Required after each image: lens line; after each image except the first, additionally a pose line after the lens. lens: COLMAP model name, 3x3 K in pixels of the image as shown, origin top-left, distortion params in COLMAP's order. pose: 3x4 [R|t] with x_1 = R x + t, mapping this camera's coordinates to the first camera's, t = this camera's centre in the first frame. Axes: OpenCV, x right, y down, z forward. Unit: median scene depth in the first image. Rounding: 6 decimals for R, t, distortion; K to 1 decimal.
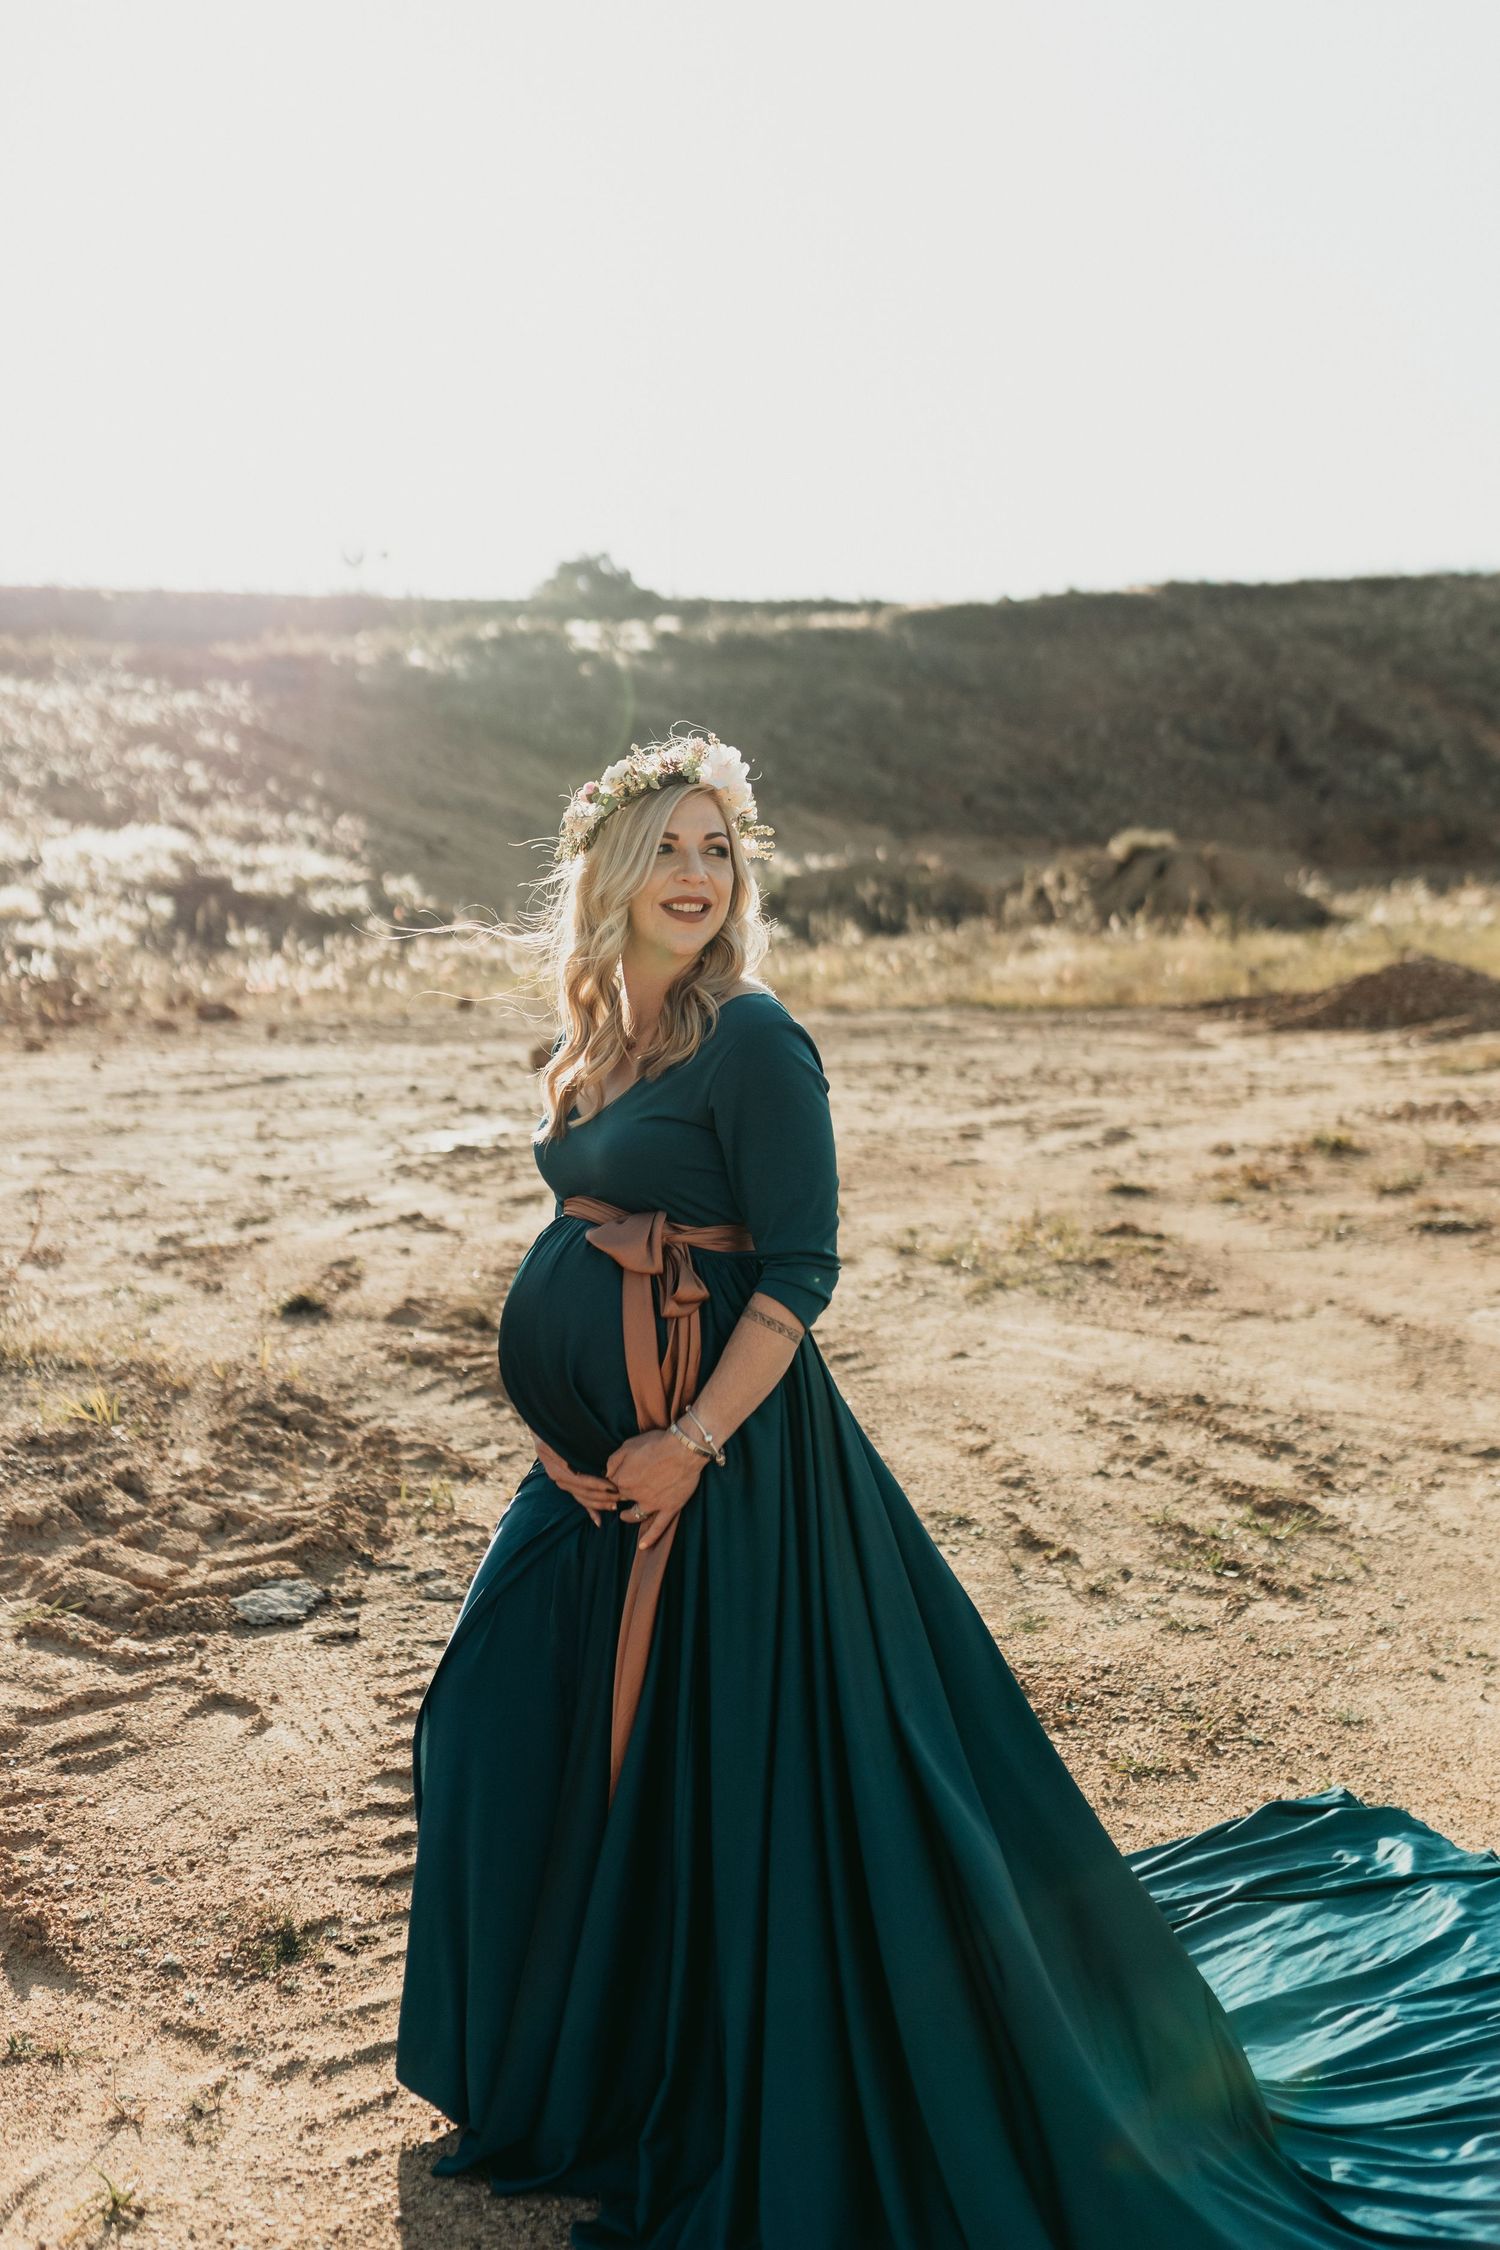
lens RADIAL K [[2146.9, 0, 753.8], [0, 2146.9, 1174.6], [0, 0, 1]] dist [0.006345, -0.005659]
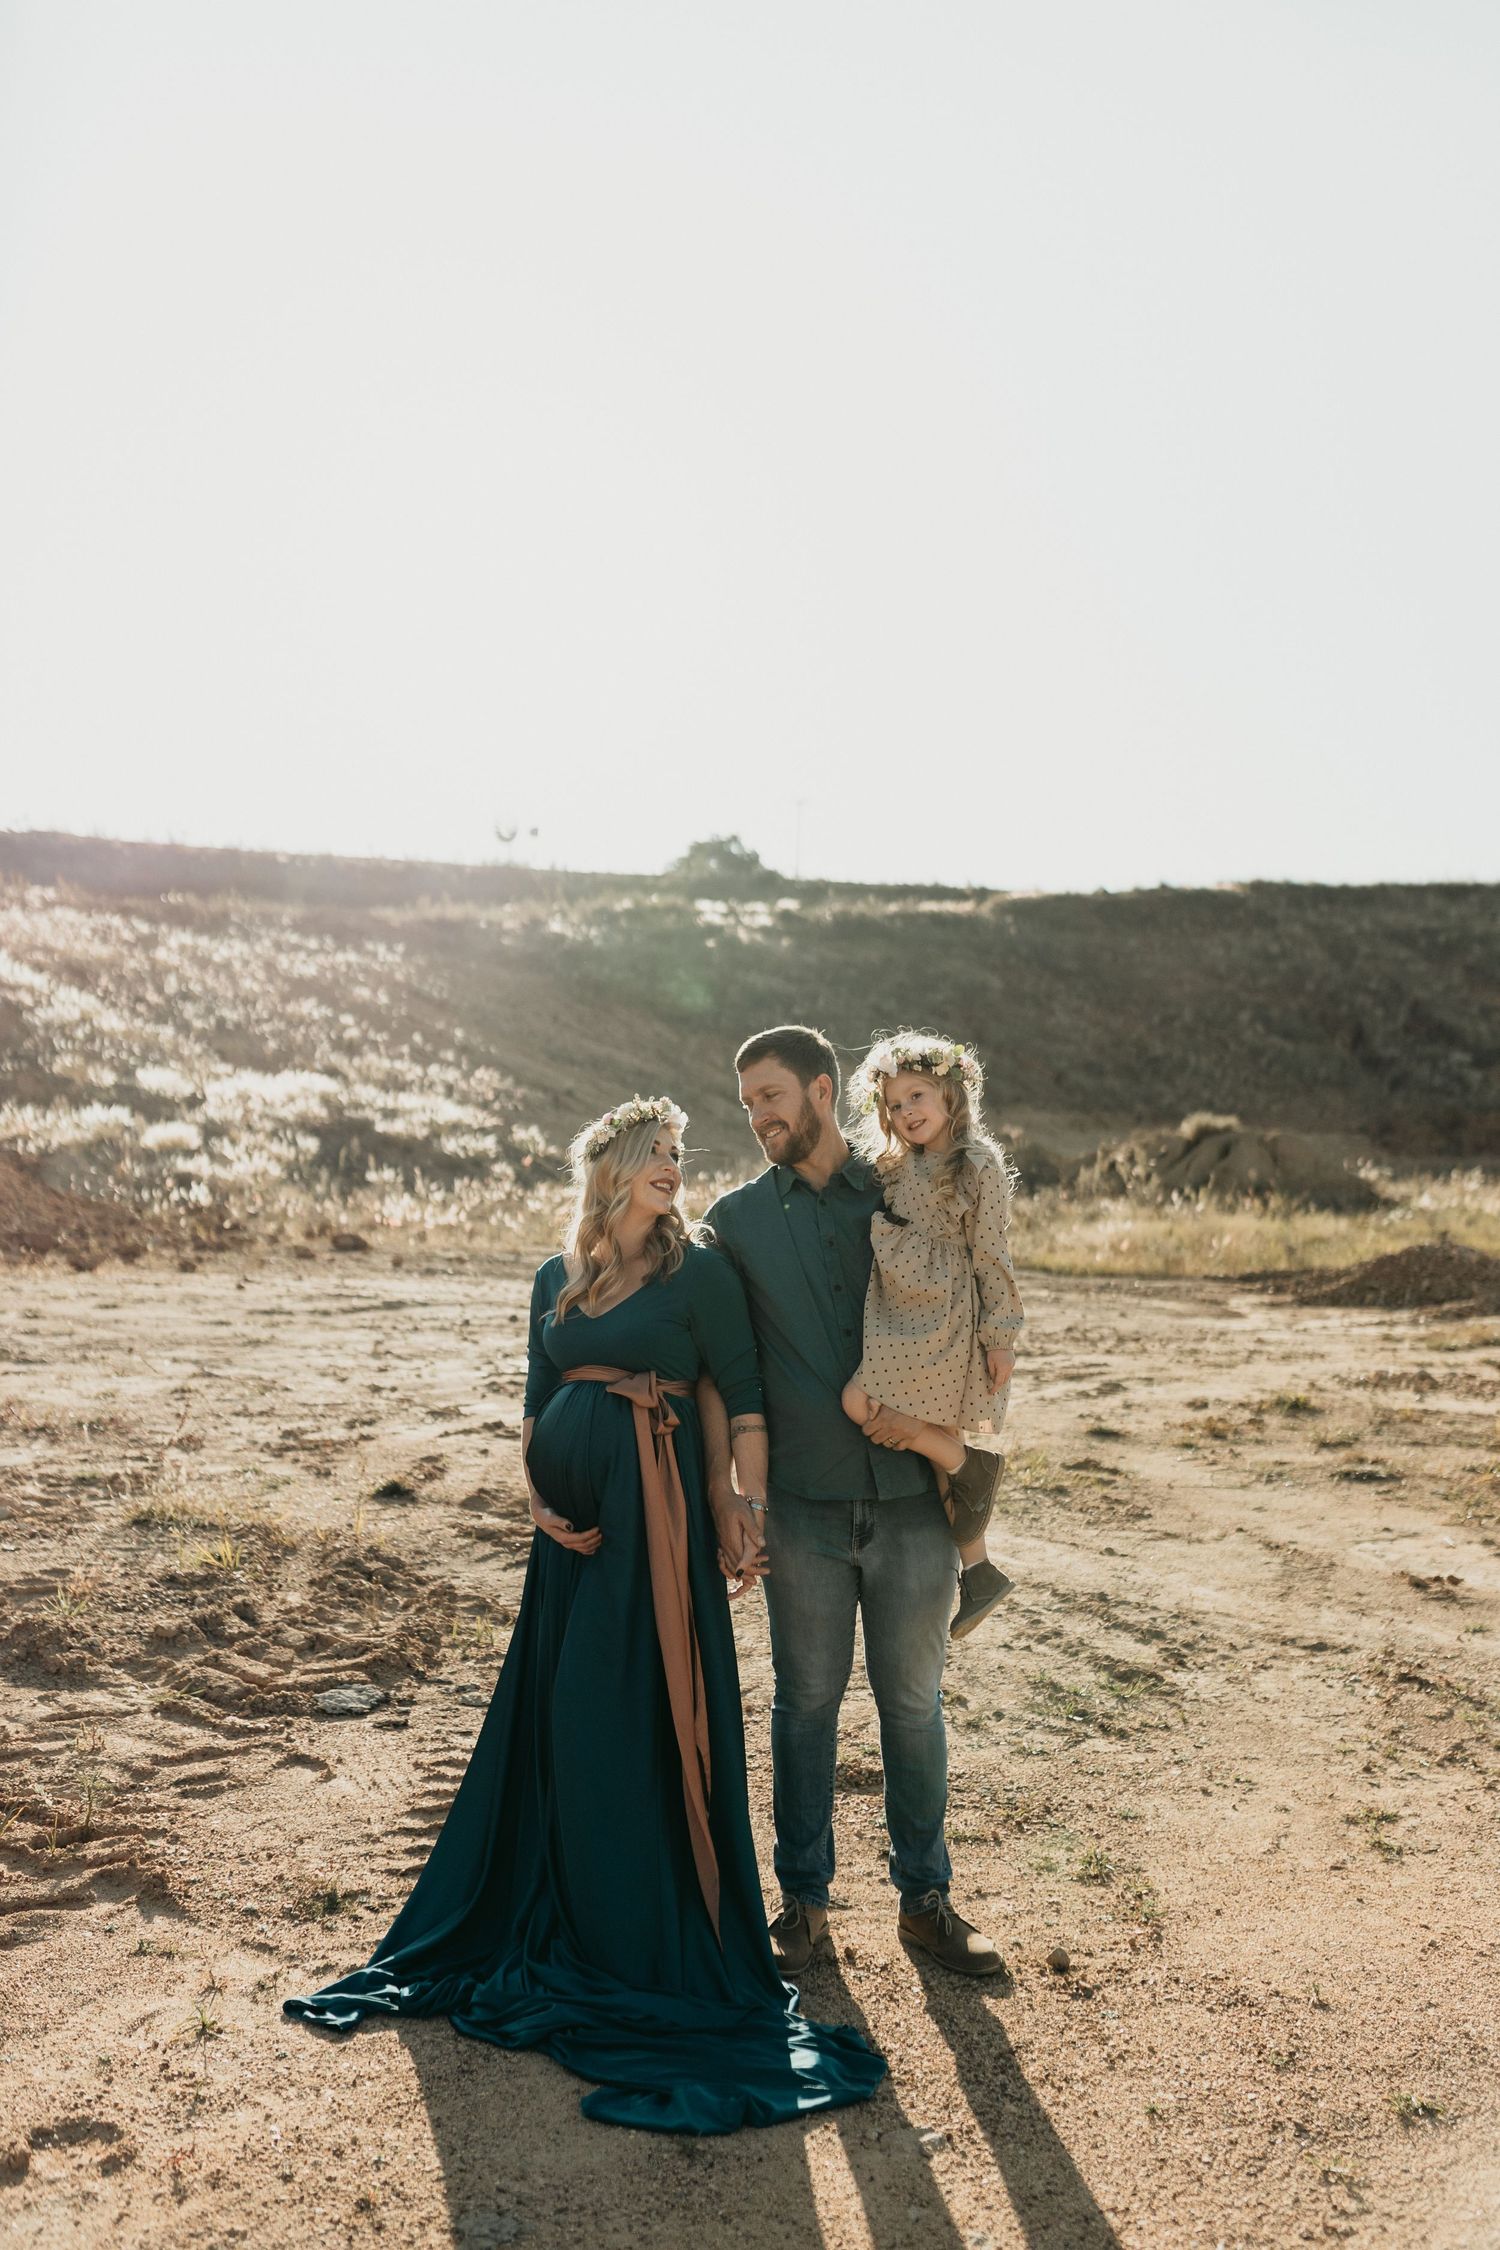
lens RADIAL K [[2146.9, 0, 753.8], [0, 2146.9, 1174.6], [0, 0, 1]] dist [0.006345, -0.005659]
pose [[0.997048, 0.043143, -0.063520, 0.053806], [-0.050180, 0.992245, -0.113721, 0.010253], [0.058121, 0.116573, 0.991480, -0.185025]]
